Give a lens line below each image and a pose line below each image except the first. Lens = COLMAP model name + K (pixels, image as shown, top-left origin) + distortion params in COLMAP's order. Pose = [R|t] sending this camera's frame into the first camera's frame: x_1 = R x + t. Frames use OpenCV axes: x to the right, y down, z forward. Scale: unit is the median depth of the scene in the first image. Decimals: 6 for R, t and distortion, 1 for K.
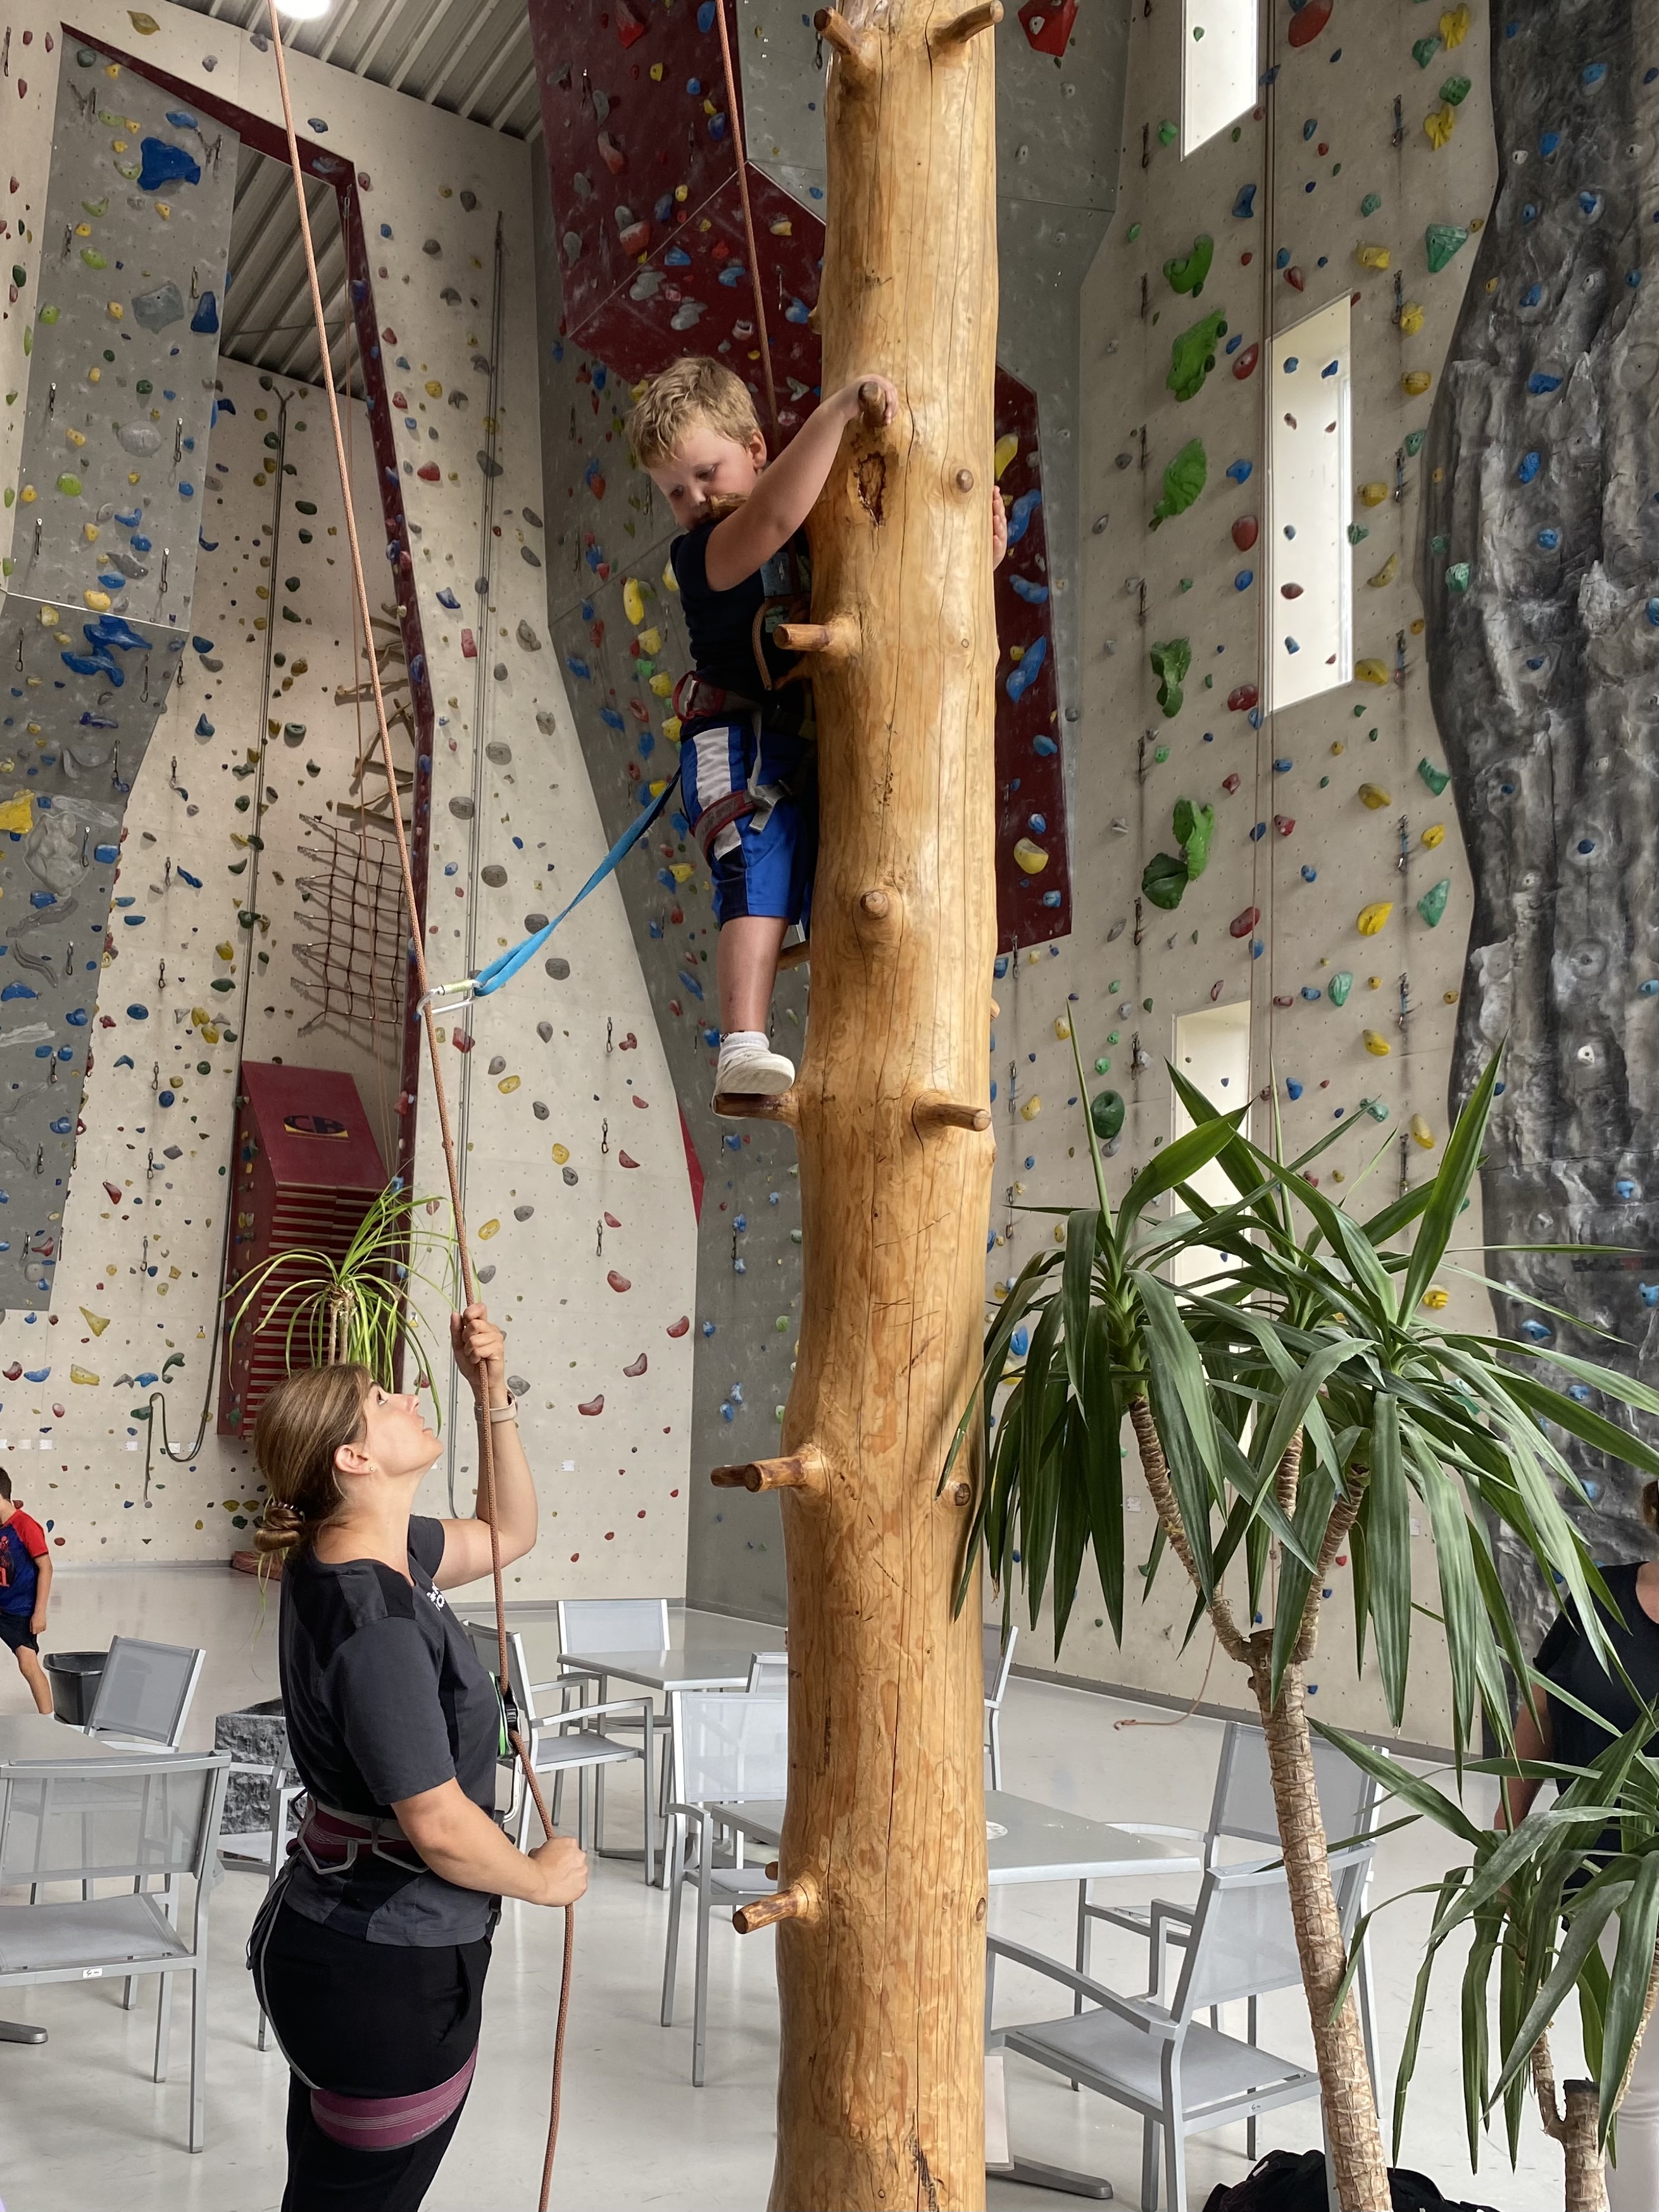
lens RADIAL K [[2017.3, 0, 709.6], [0, 2017.3, 1188.7], [0, 0, 1]] dist [0.092338, -0.241388]
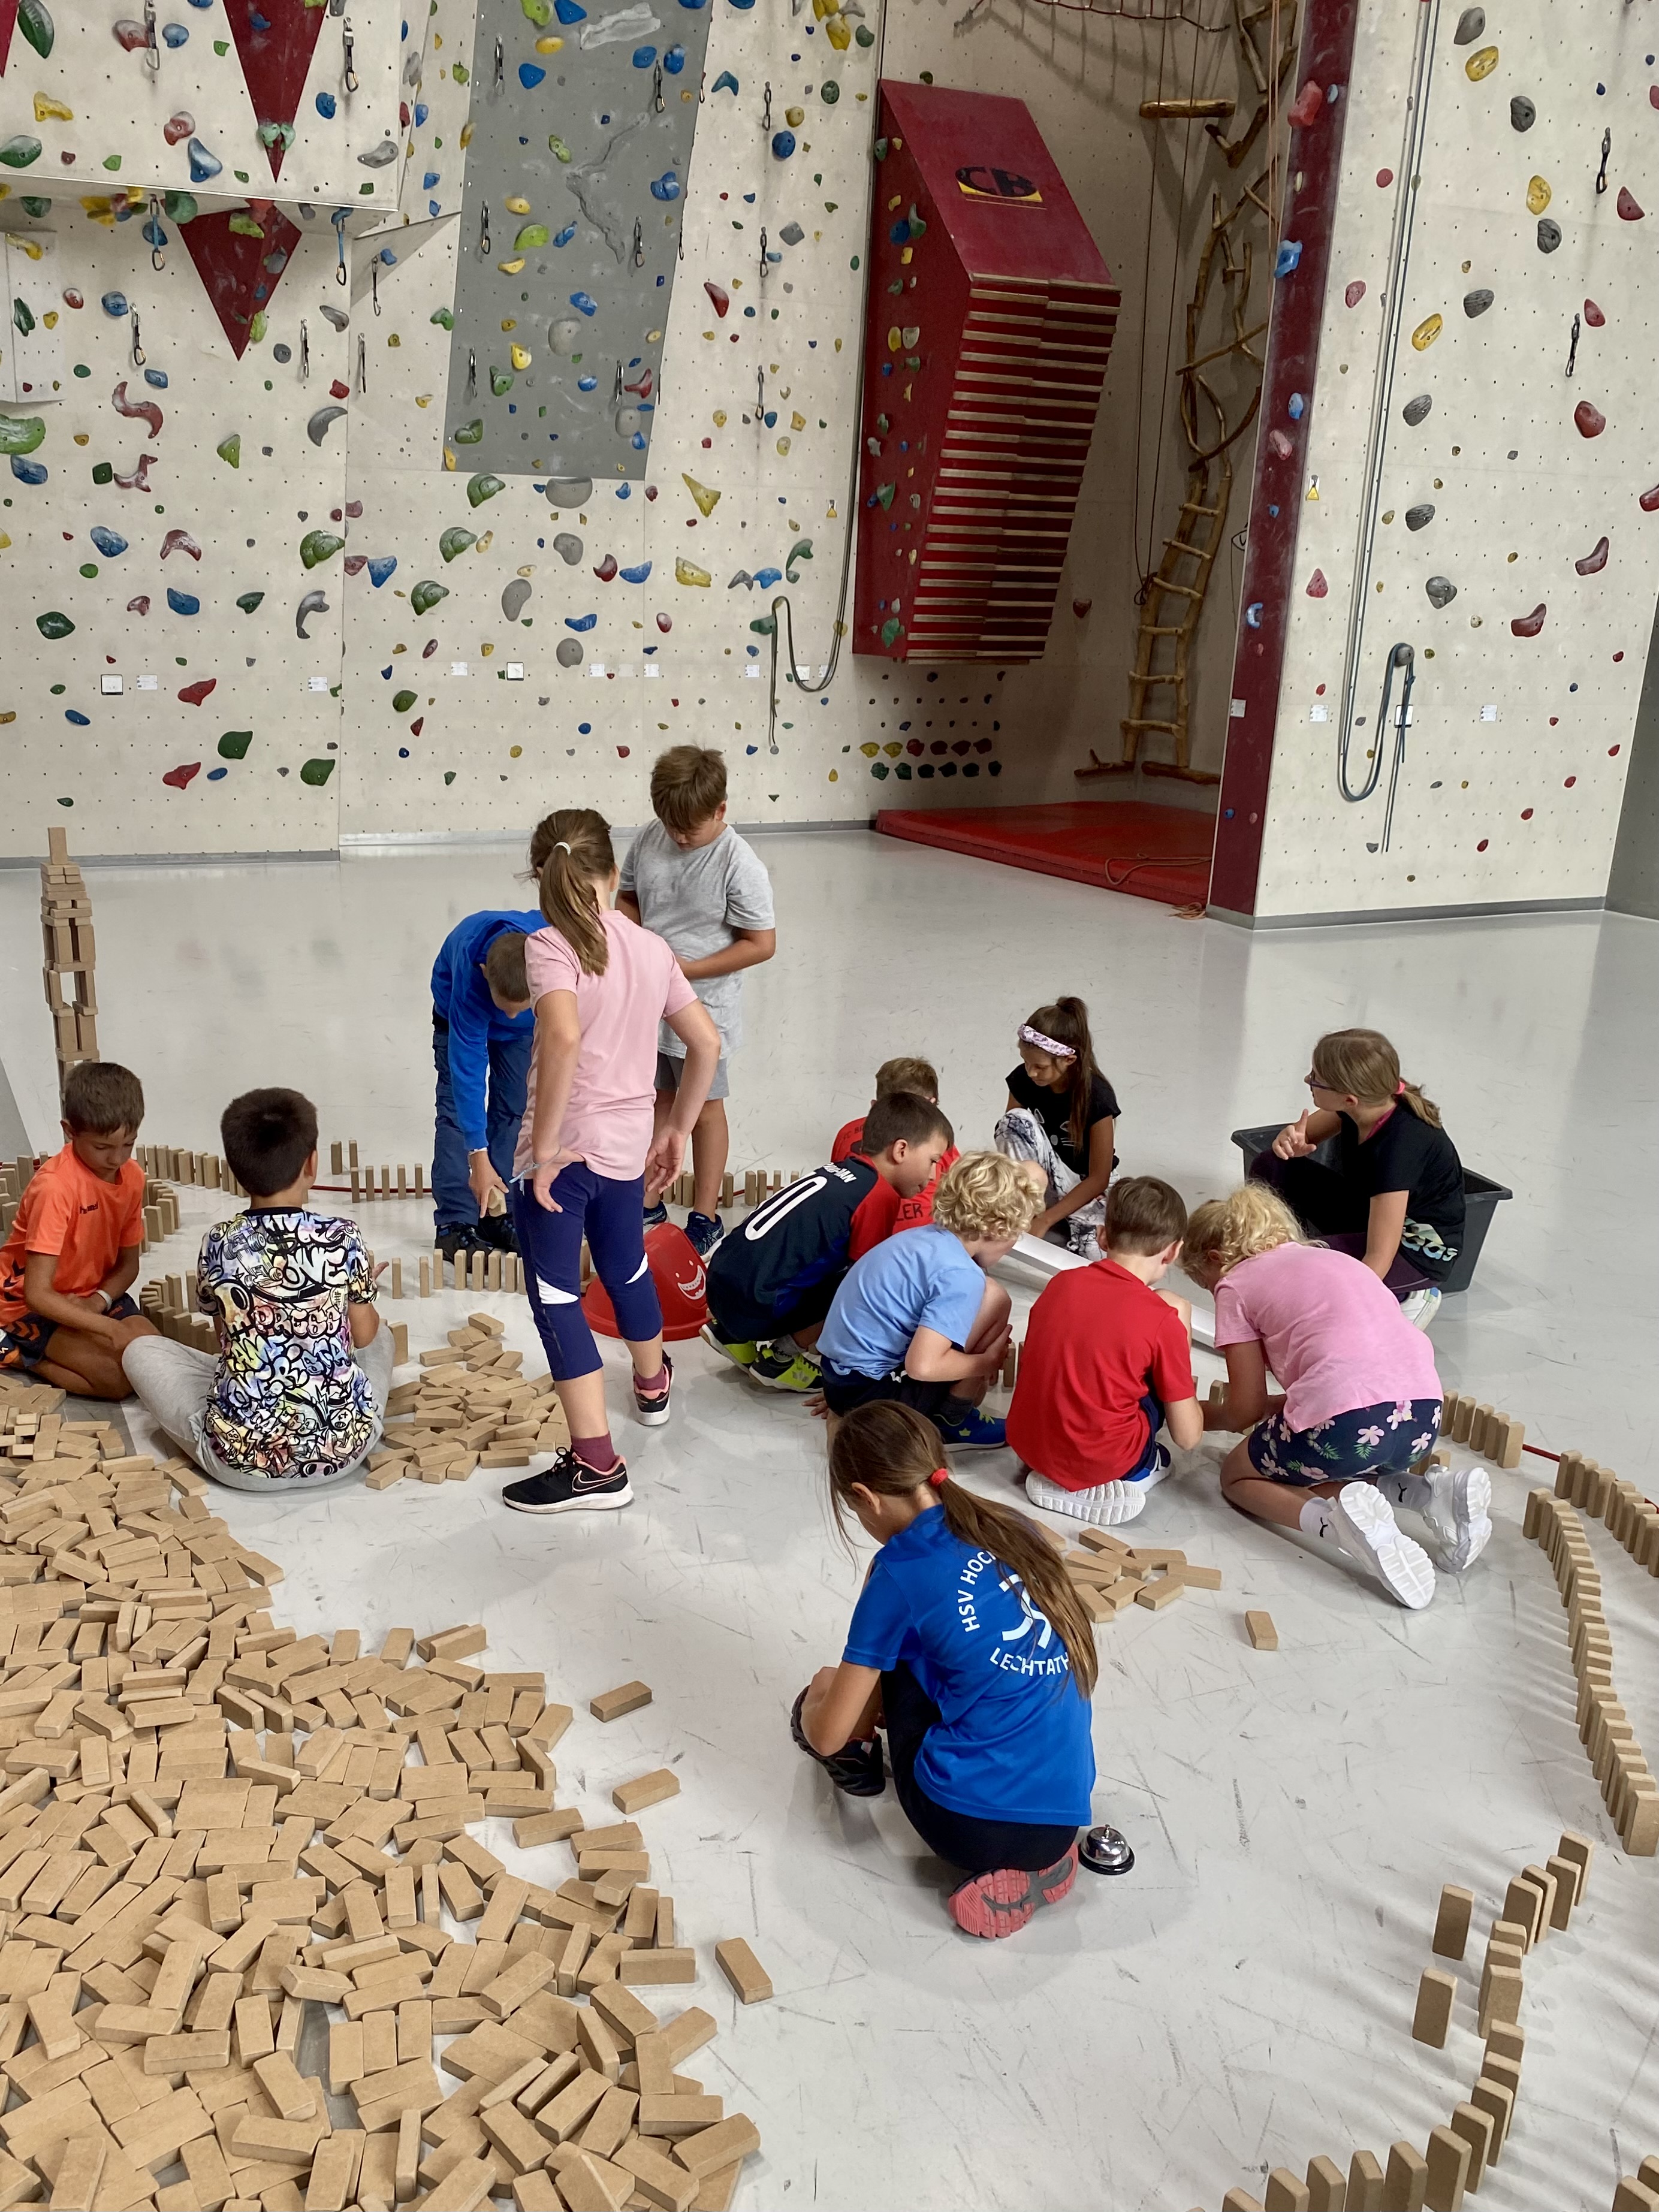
lens RADIAL K [[1930.6, 0, 695.9], [0, 1930.6, 1271.9], [0, 0, 1]] dist [-0.051729, 0.068396]
pose [[0.995133, 0.024209, -0.095521, -0.264830], [0.019792, 0.900495, 0.434416, 0.019957], [0.096533, -0.434193, 0.895633, 0.301184]]
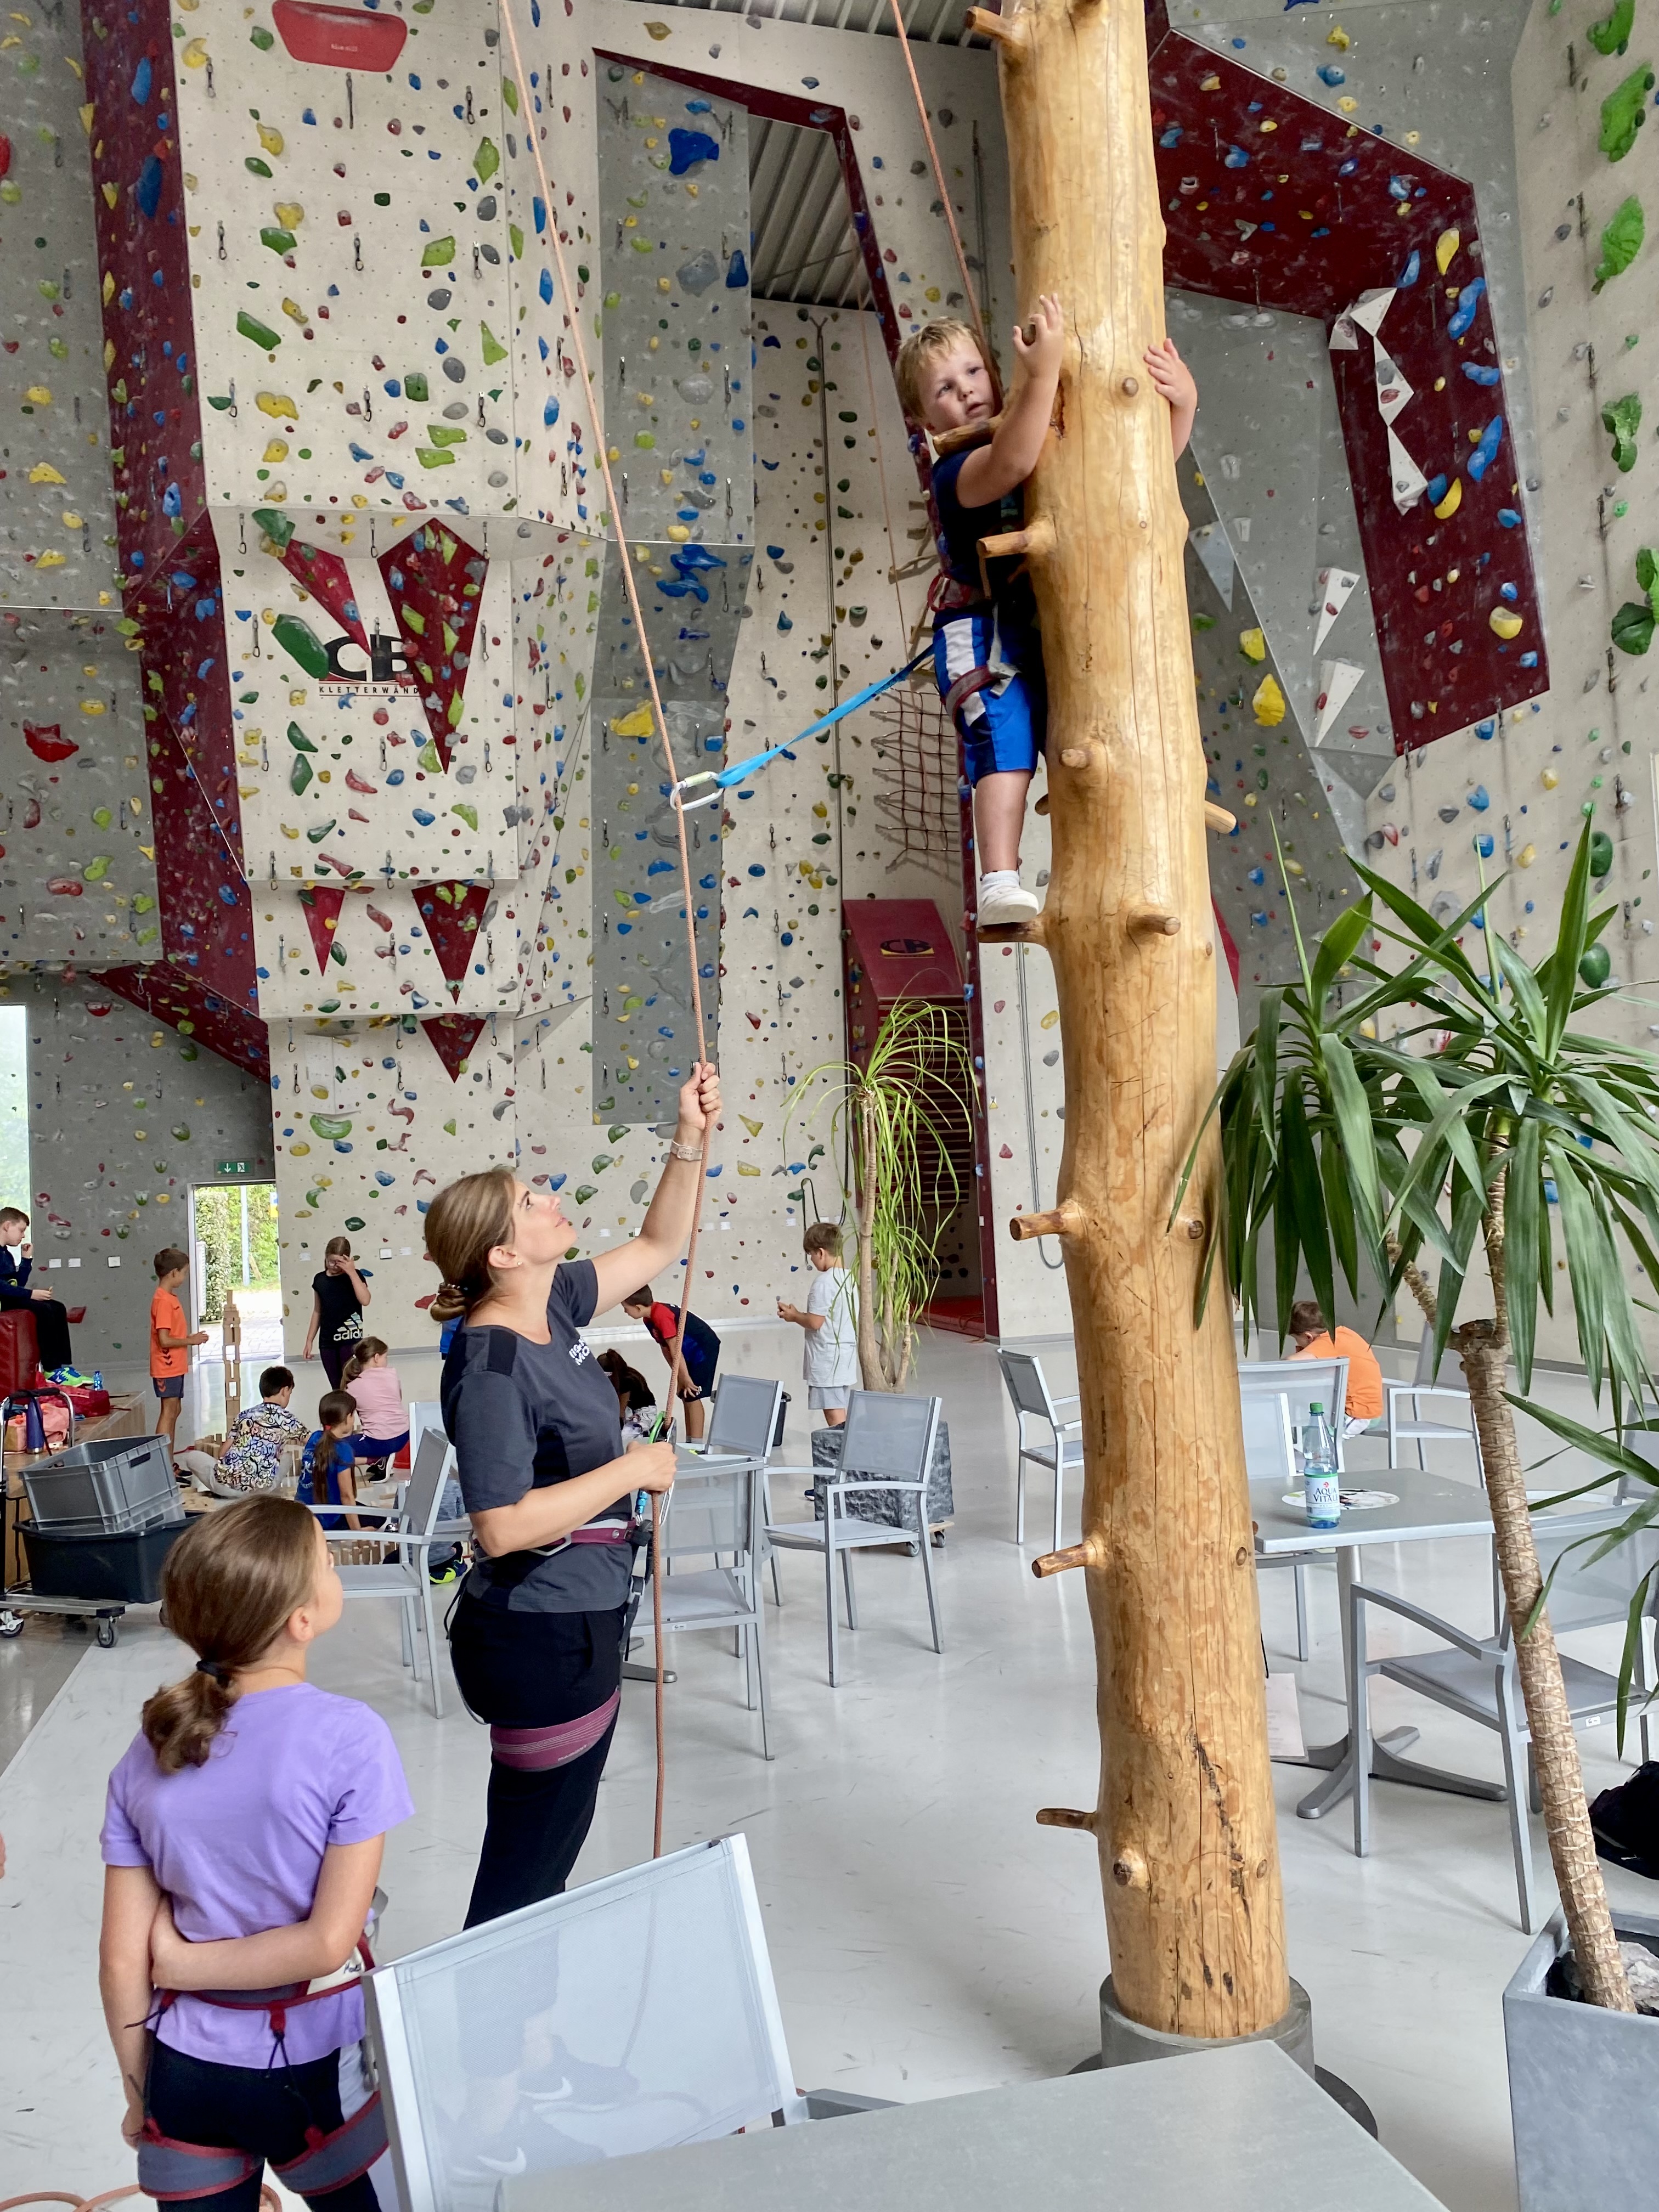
lens RADIAL K [[1734.2, 0, 846.5], [0, 1734.2, 1114.5], [0, 0, 1]] dist [0.053498, -0.050832]
pose [[0.963675, -0.091218, -0.251017, 0.021821], [0.110147, 0.991955, 0.062394, -0.000904], [0.243306, -0.087777, 0.965970, -0.007798]]
